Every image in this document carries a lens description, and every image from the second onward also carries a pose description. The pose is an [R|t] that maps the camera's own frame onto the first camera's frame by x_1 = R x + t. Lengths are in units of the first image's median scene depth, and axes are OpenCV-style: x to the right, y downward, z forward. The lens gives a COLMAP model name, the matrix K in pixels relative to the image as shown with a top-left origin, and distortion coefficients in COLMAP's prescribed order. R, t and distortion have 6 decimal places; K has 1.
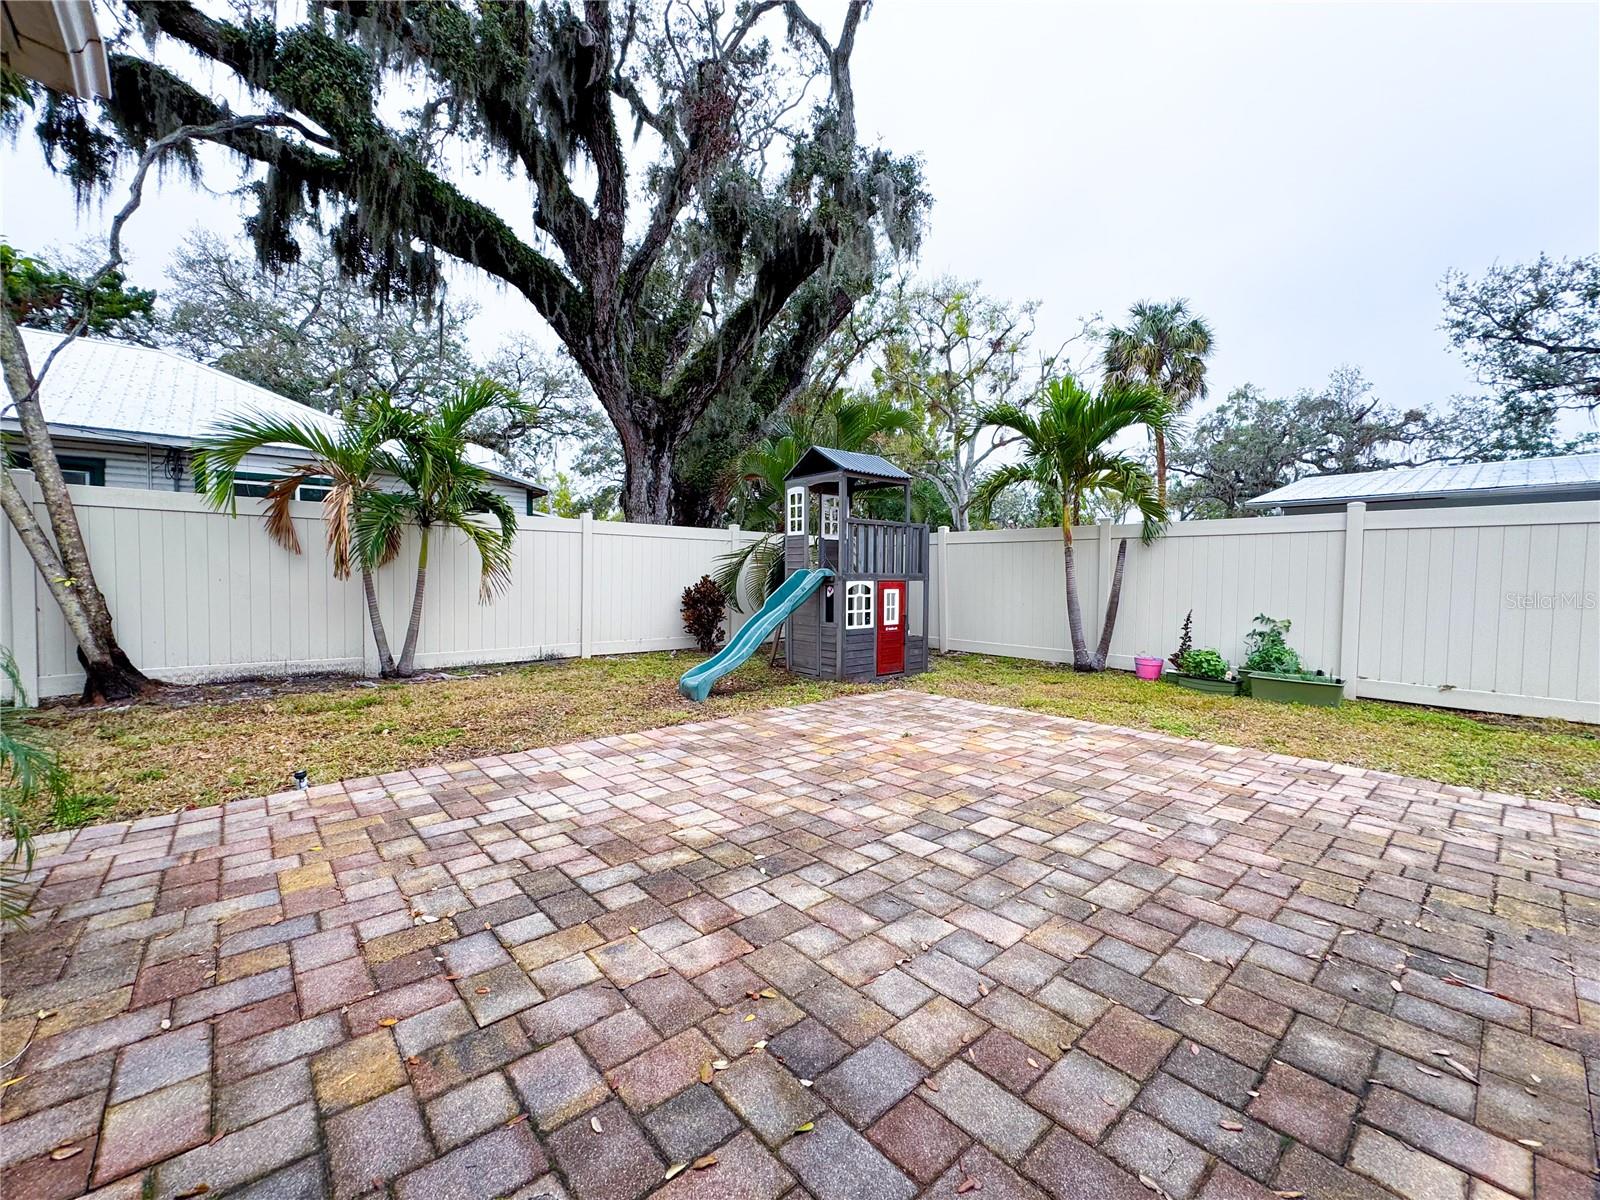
lens RADIAL K [[637.9, 0, 800.0], [0, 637.9, 600.0], [0, 0, 1]] dist [-0.002322, 0.000101]
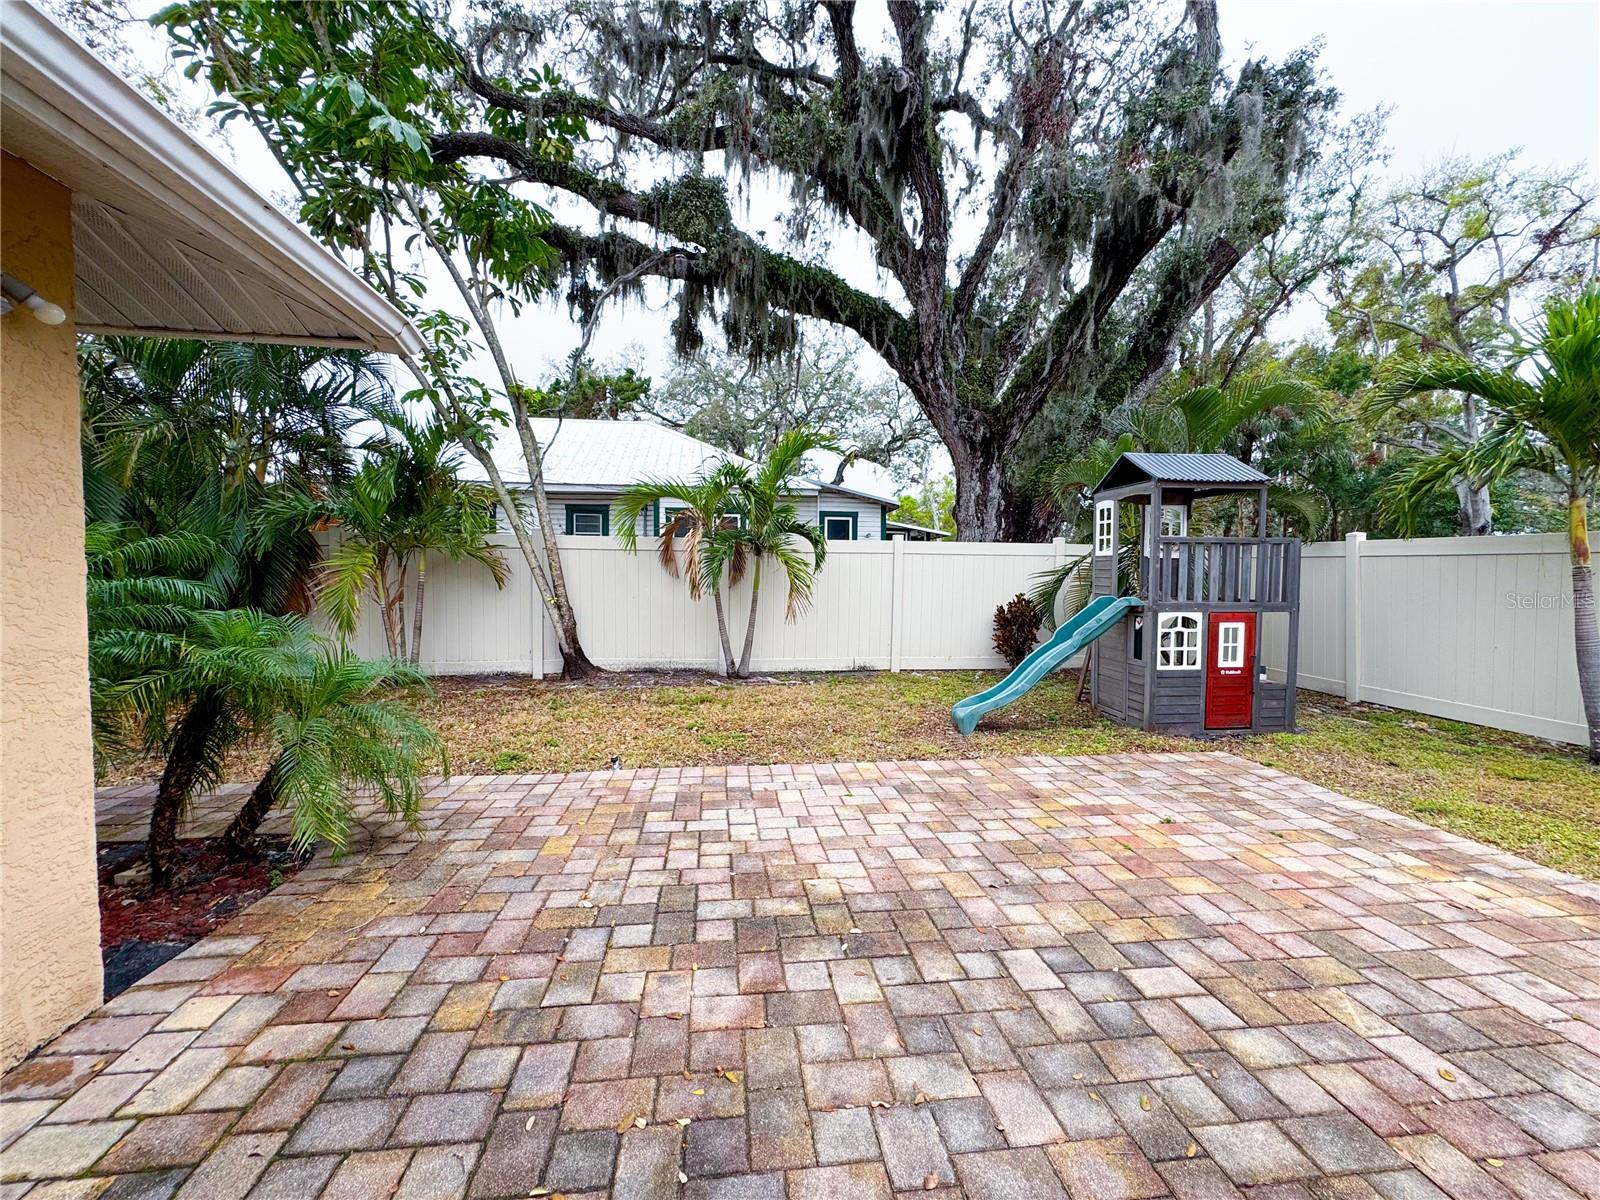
lens RADIAL K [[637.4, 0, 800.0], [0, 637.4, 600.0], [0, 0, 1]] dist [-0.001371, 0.000127]
pose [[0.829384, 0.024657, -0.558135, 0.190452], [-0.021799, 0.999693, 0.011770, -0.058272], [0.558254, 0.002405, 0.829667, 0.056869]]
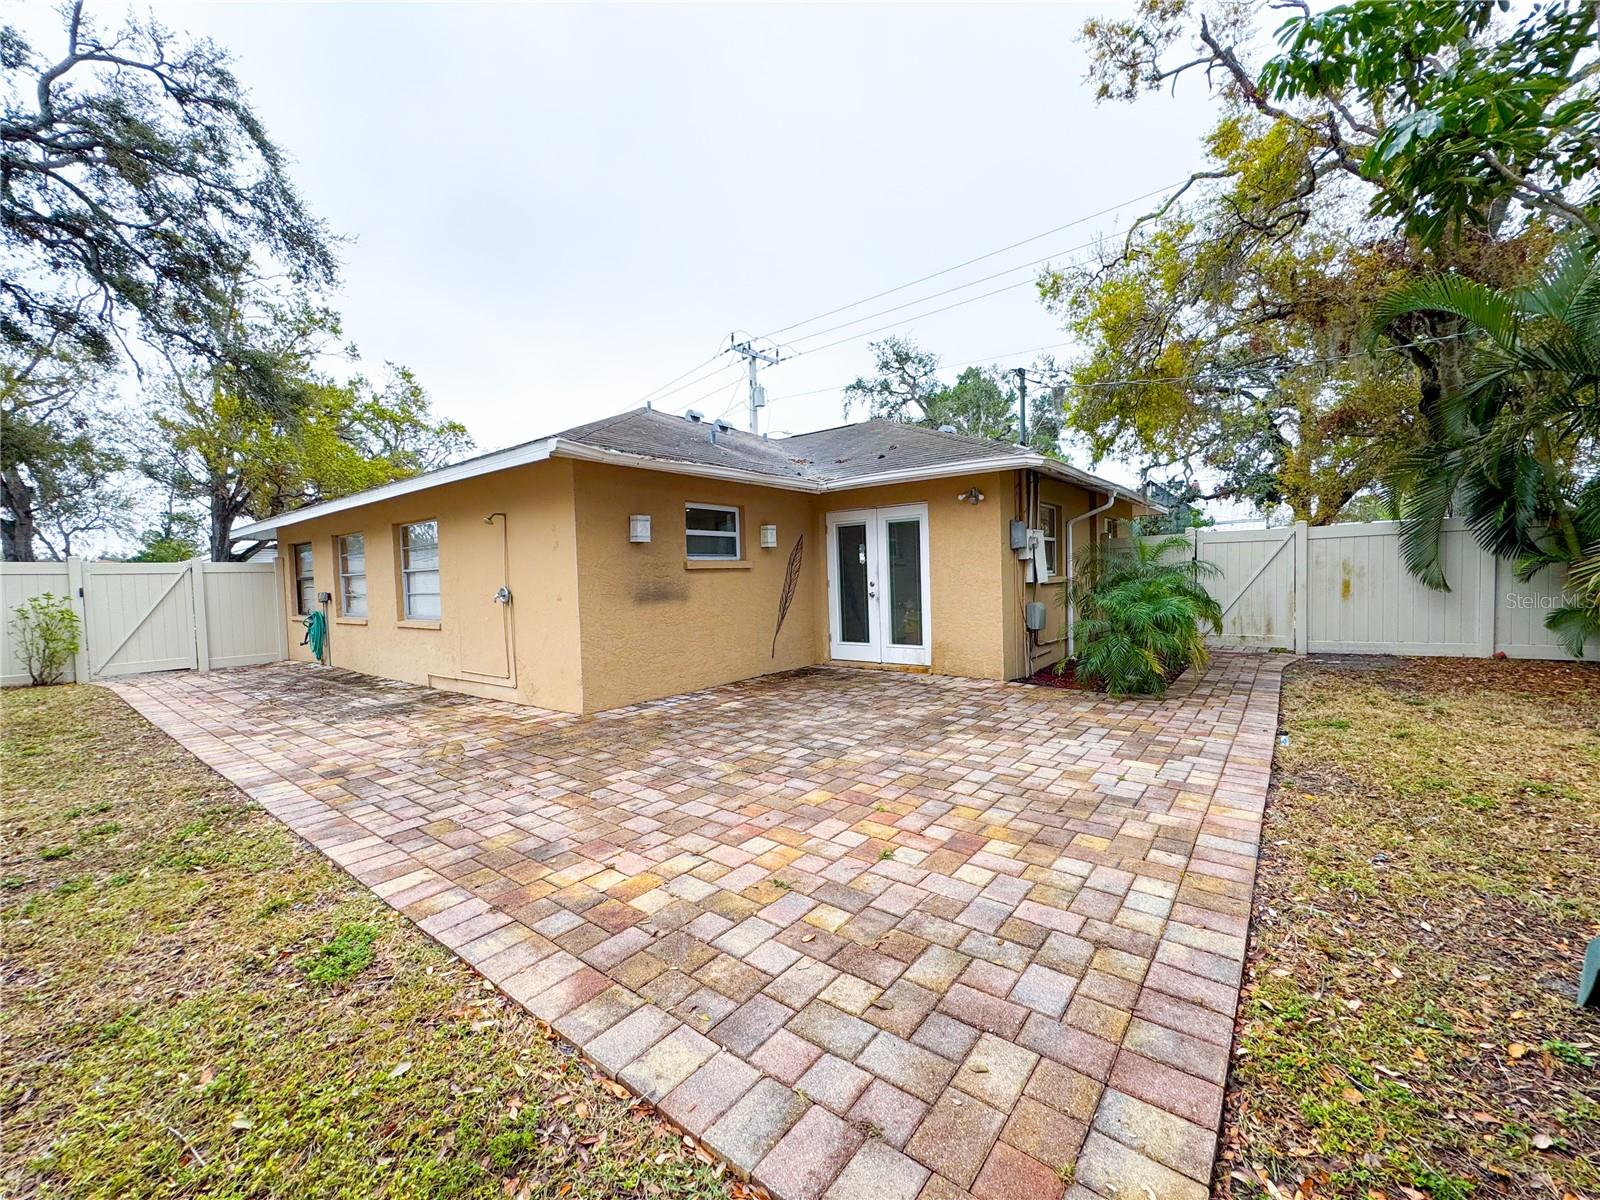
lens RADIAL K [[637.4, 0, 800.0], [0, 637.4, 600.0], [0, 0, 1]] dist [-0.001371, 0.000127]
pose [[-0.982833, 0.021749, -0.183210, 0.309401], [0.008811, 0.997427, 0.071142, -0.075527], [0.184286, 0.068307, -0.980496, 1.355598]]
